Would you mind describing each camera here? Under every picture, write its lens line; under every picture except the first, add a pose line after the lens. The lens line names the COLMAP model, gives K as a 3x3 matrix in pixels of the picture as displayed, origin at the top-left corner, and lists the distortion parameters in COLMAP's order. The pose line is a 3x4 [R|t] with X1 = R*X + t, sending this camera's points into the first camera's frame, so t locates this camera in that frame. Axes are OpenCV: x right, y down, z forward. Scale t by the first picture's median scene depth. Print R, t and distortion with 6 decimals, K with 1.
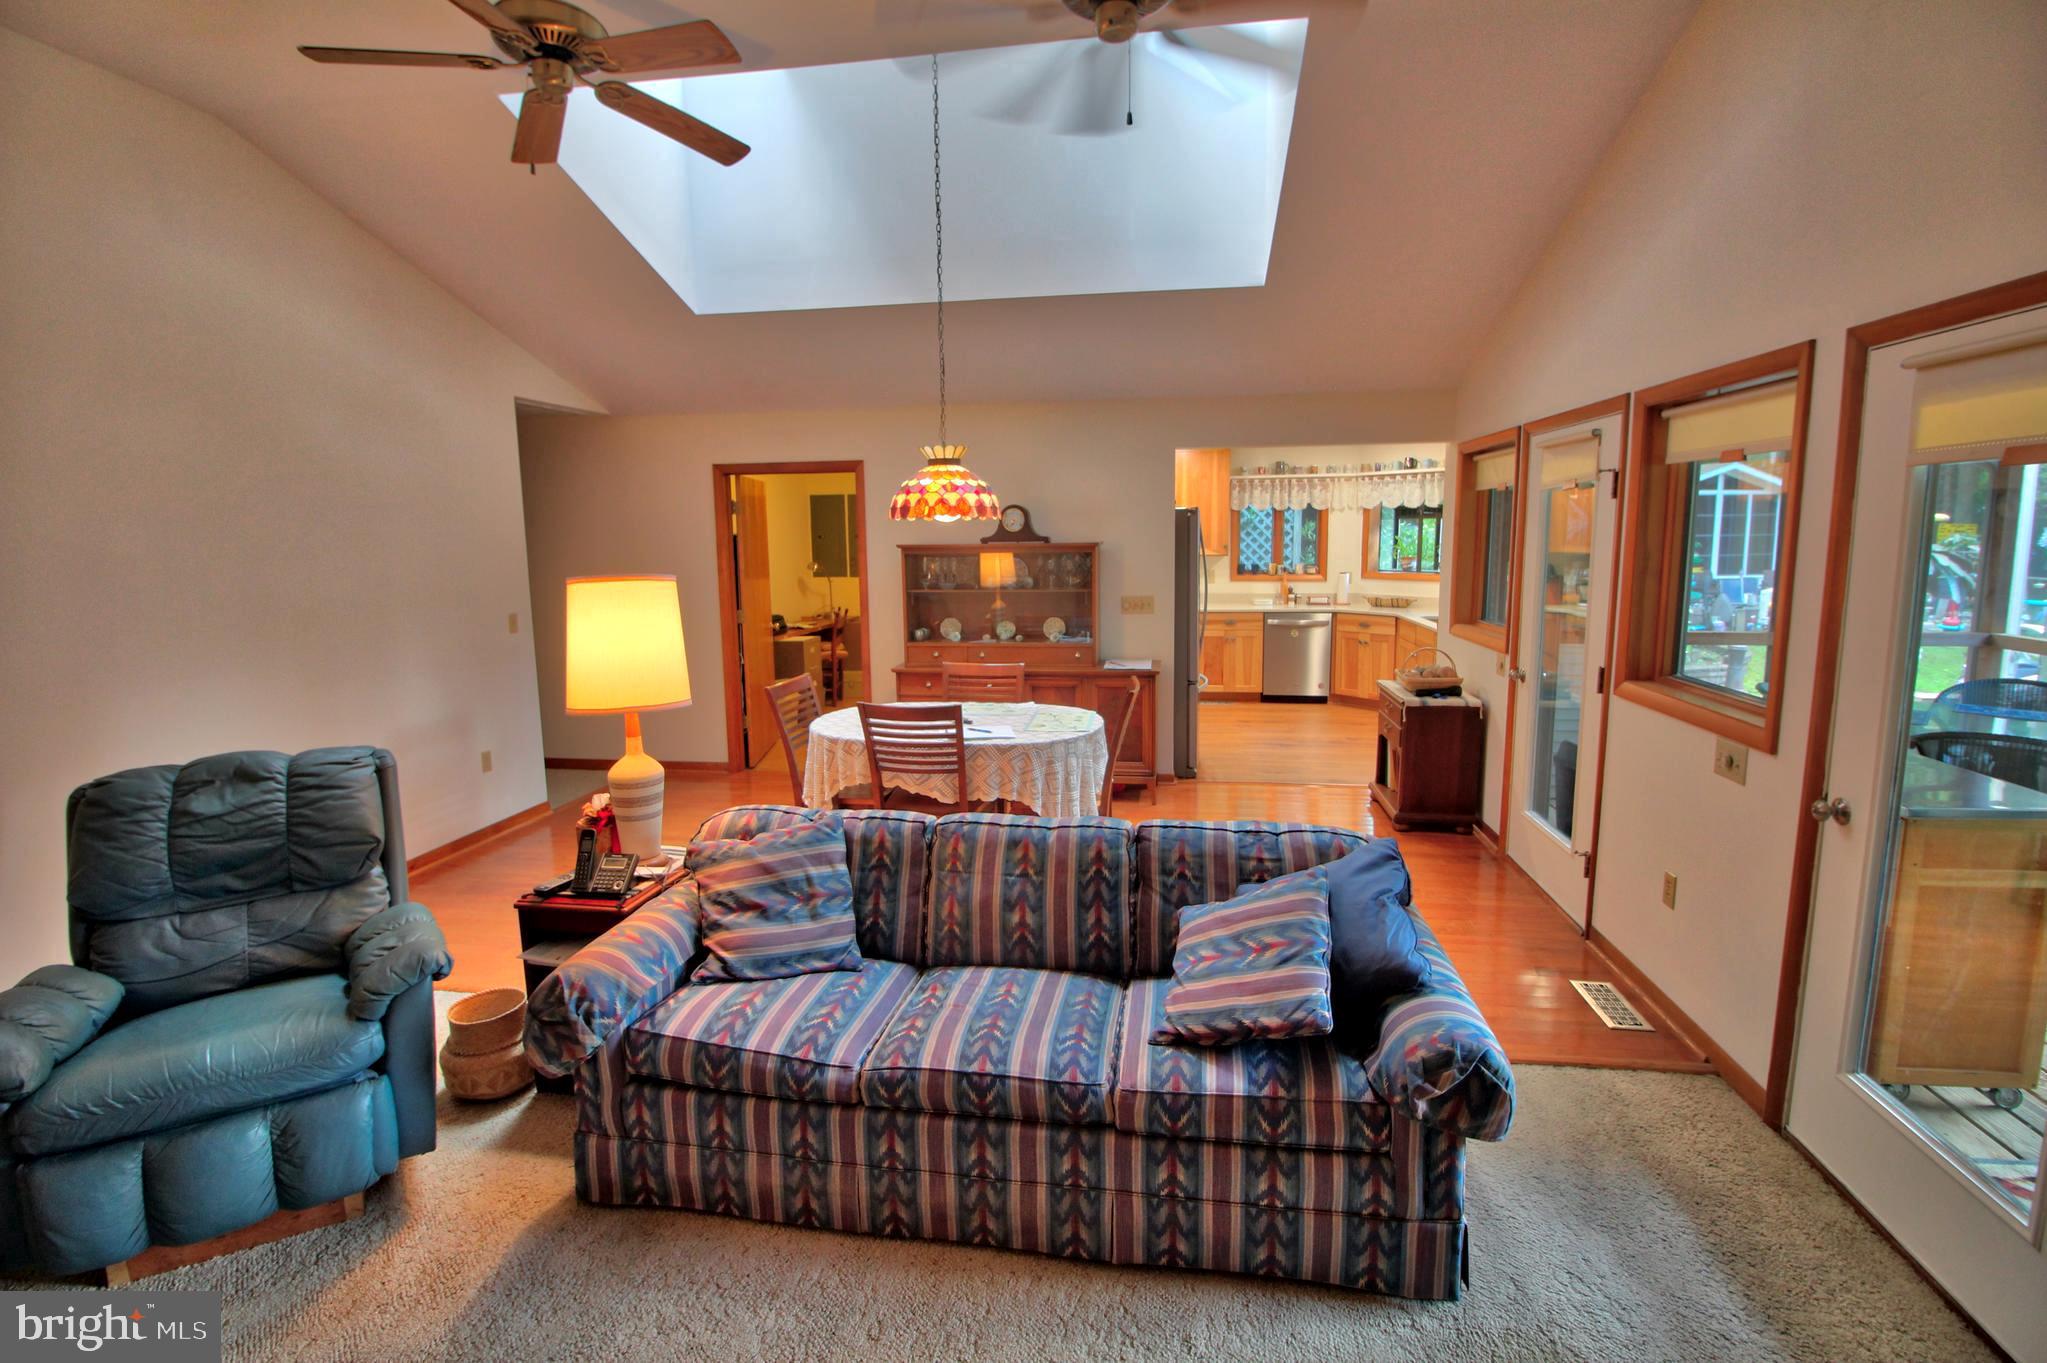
lens RADIAL K [[949.8, 0, 1021.1], [0, 949.8, 666.2], [0, 0, 1]] dist [0.000519, -0.015455]
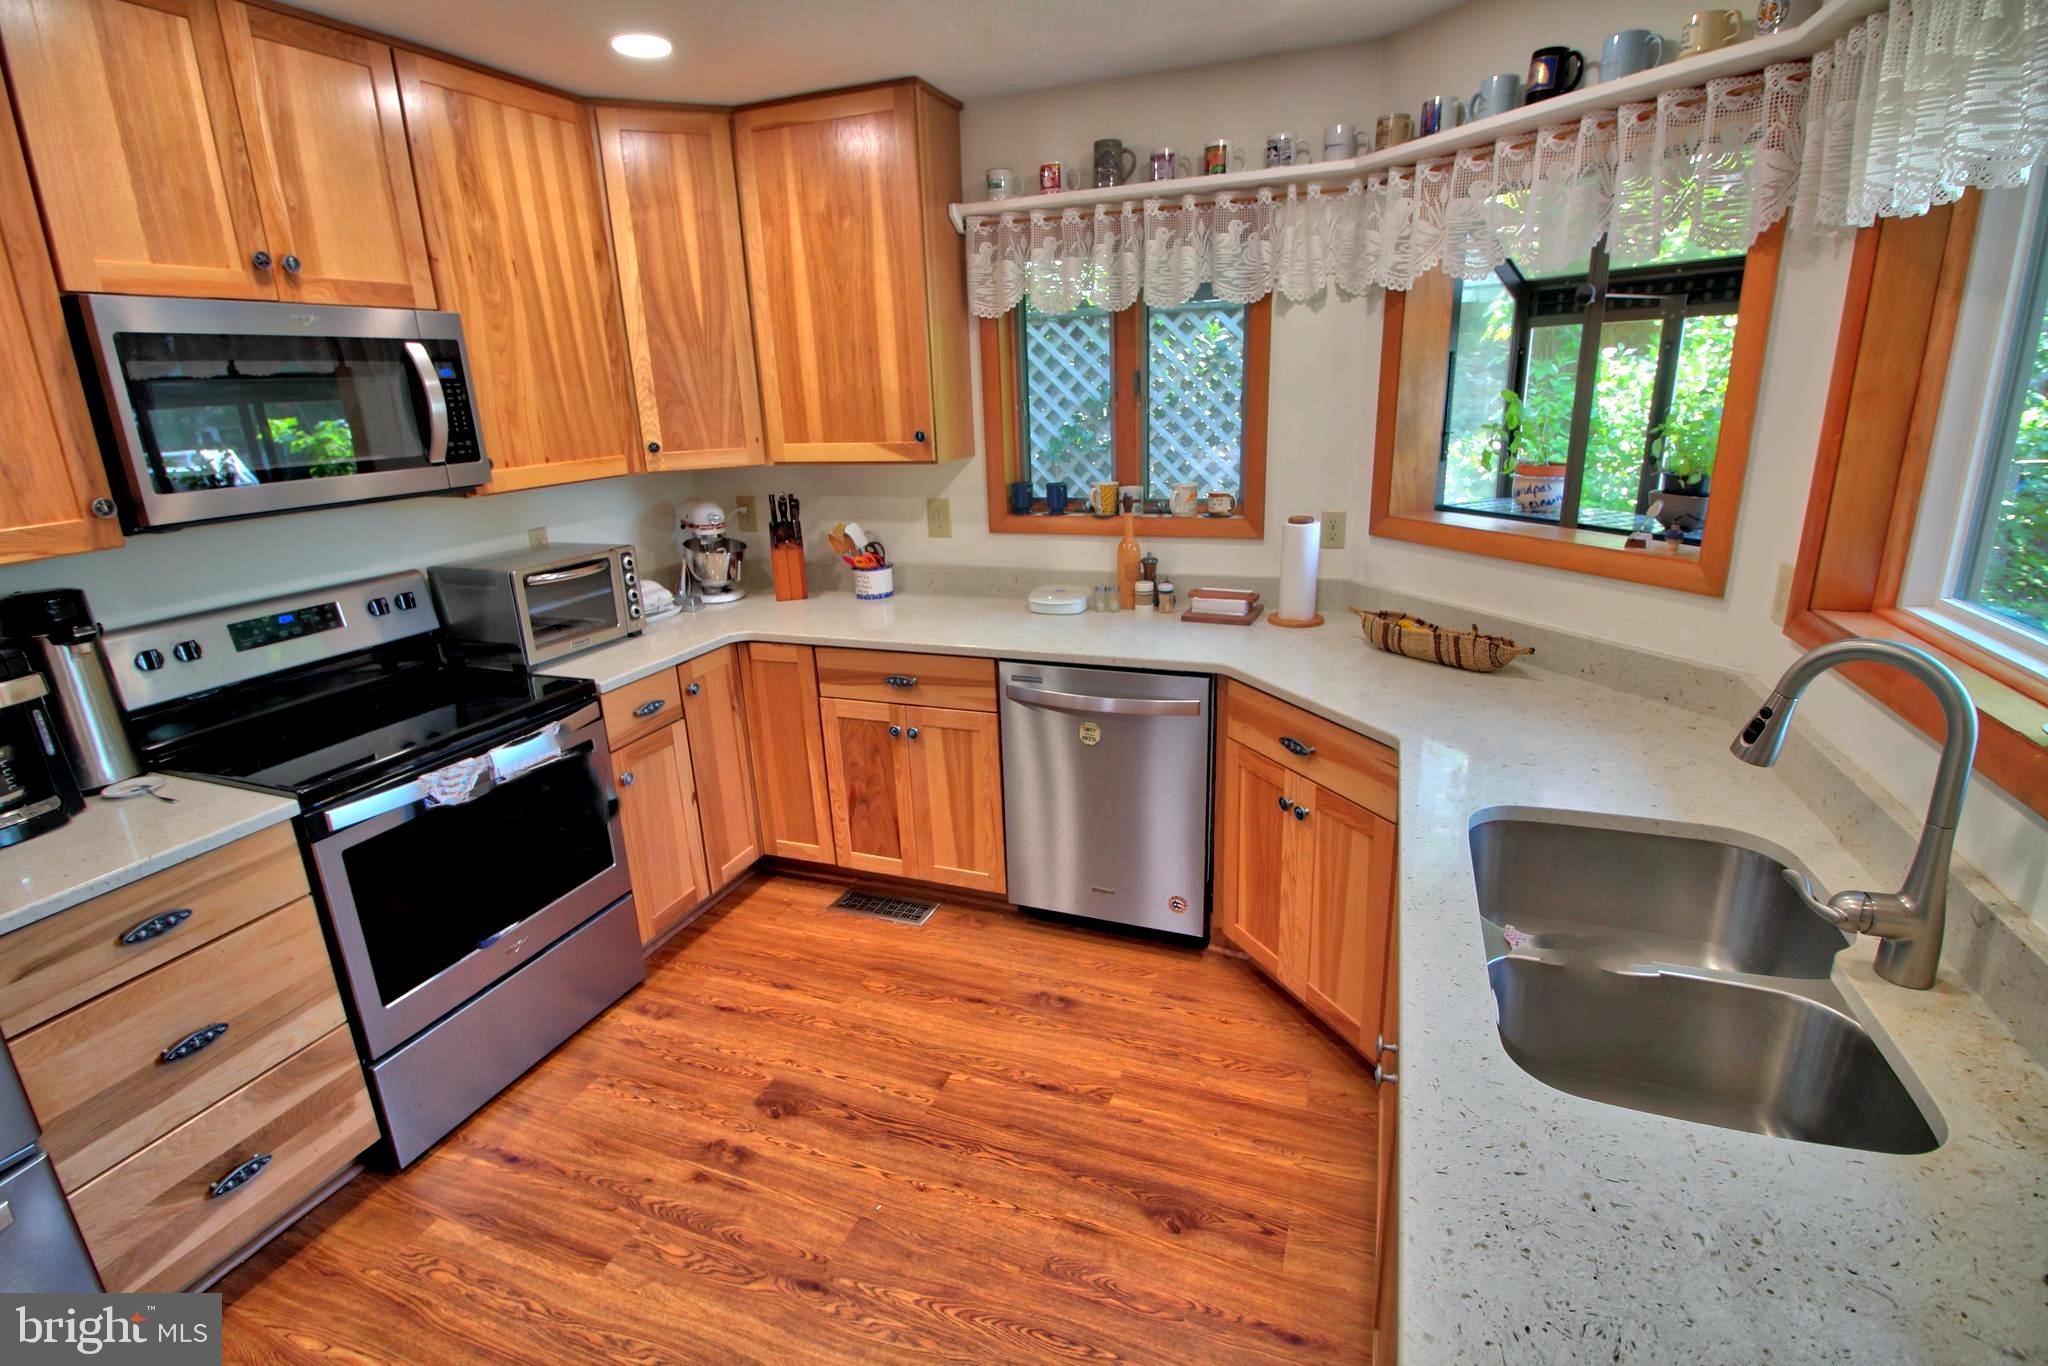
lens RADIAL K [[950.2, 0, 1021.6], [0, 950.2, 667.7], [0, 0, 1]] dist [0.000519, -0.015455]
pose [[0.976110, 0.042516, -0.213076, 0.318486], [-0.011308, 0.989280, 0.145594, -0.094782], [0.216982, -0.139707, 0.966127, 0.684058]]
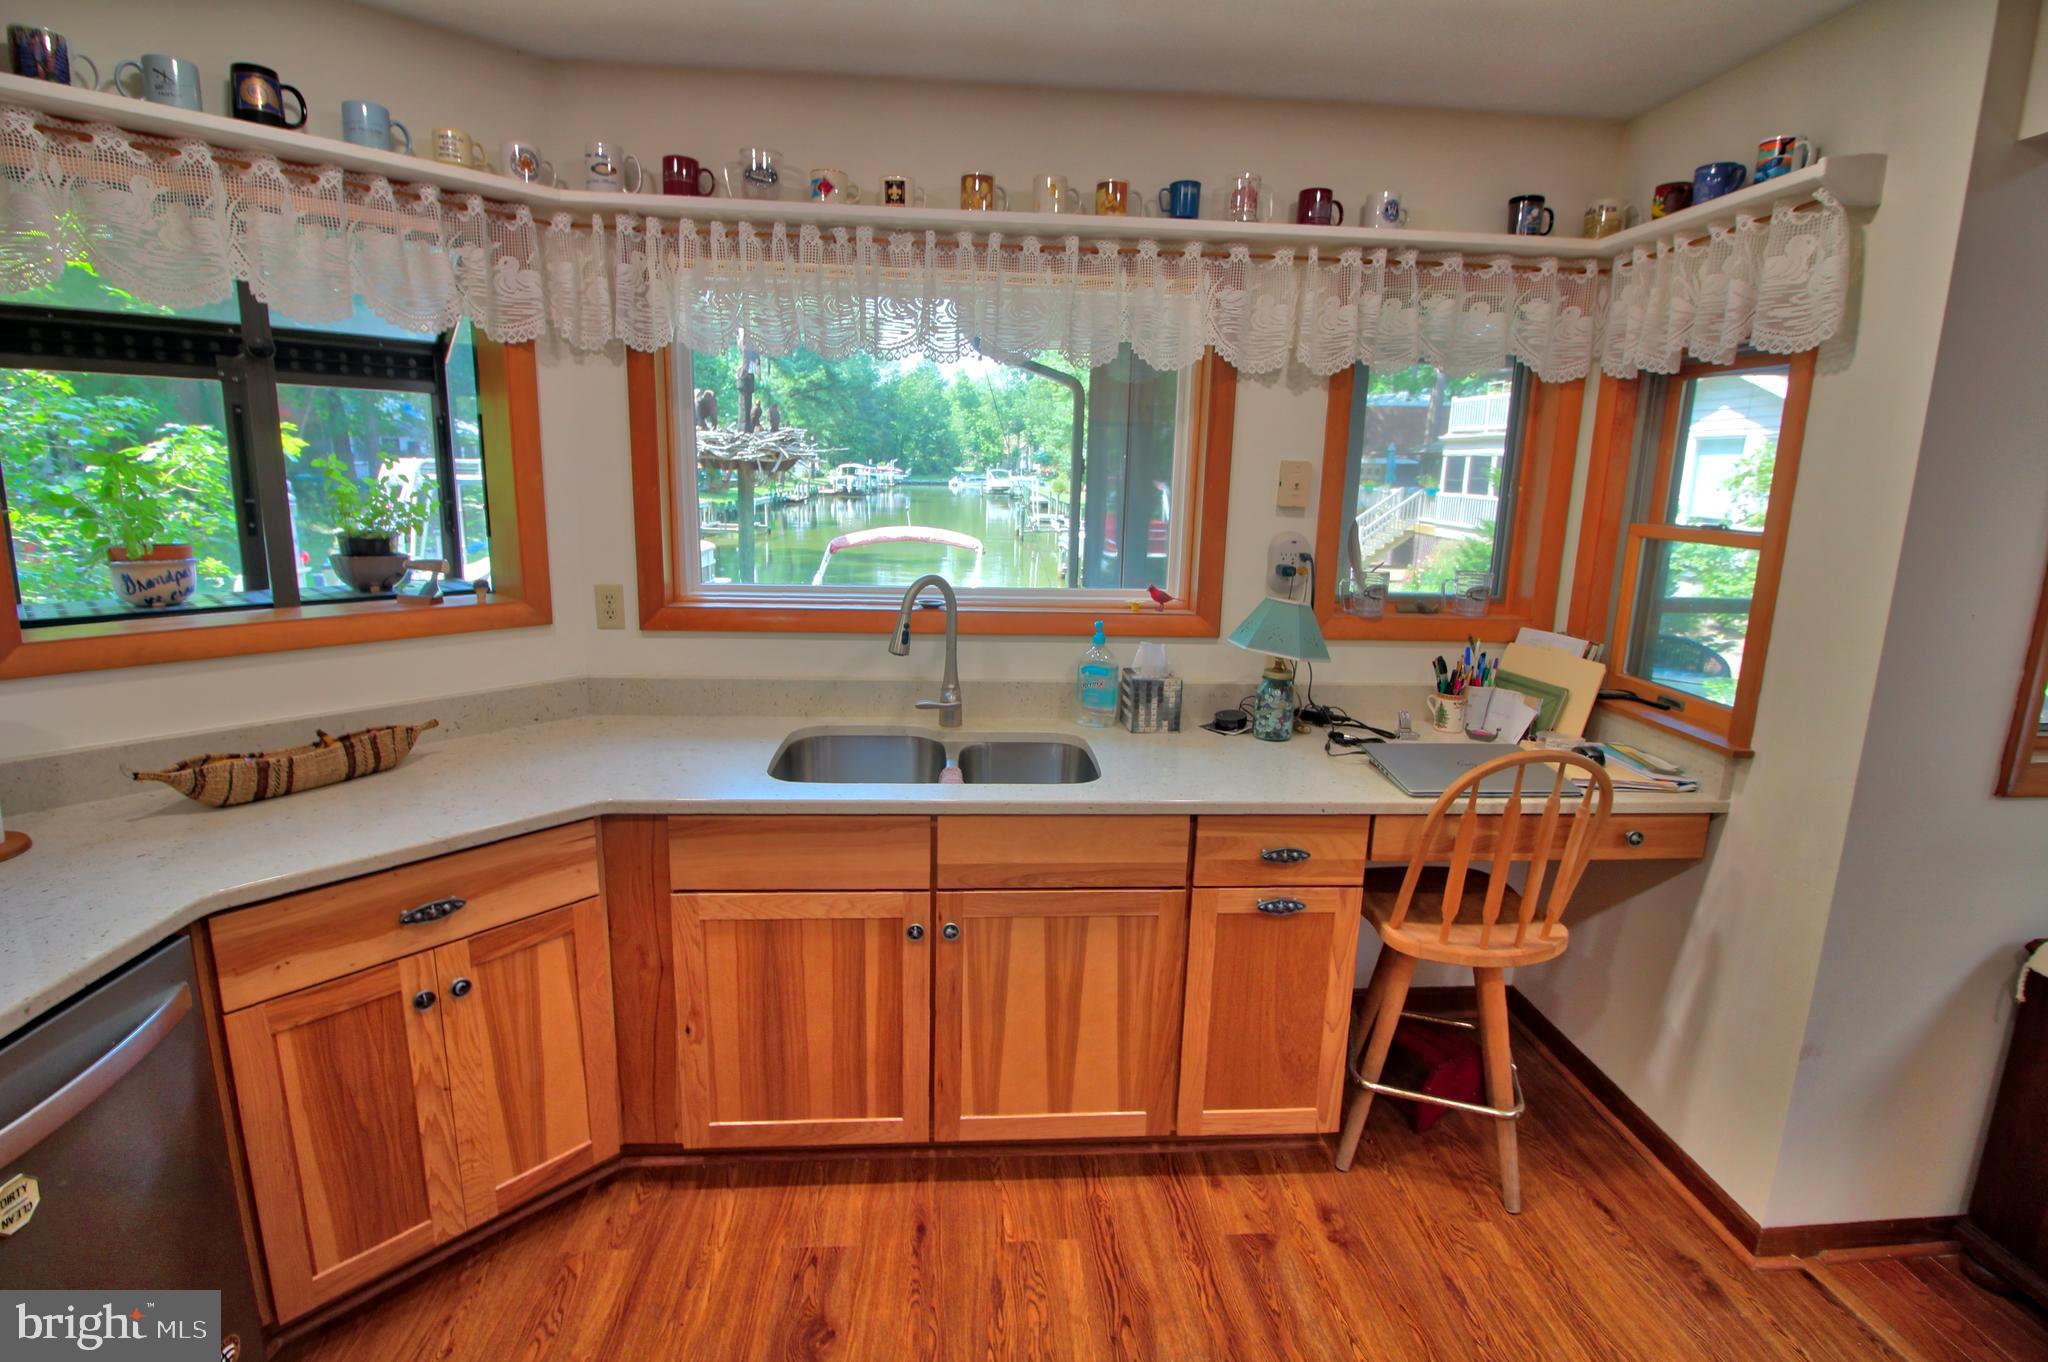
lens RADIAL K [[961.2, 0, 1016.1], [0, 961.2, 658.8], [0, 0, 1]] dist [0.000561, -0.016045]
pose [[-0.211082, -0.180547, 0.960649, 0.146494], [0.124999, 0.969738, 0.209721, -0.111314], [-0.969443, 0.164349, -0.182126, 0.848101]]
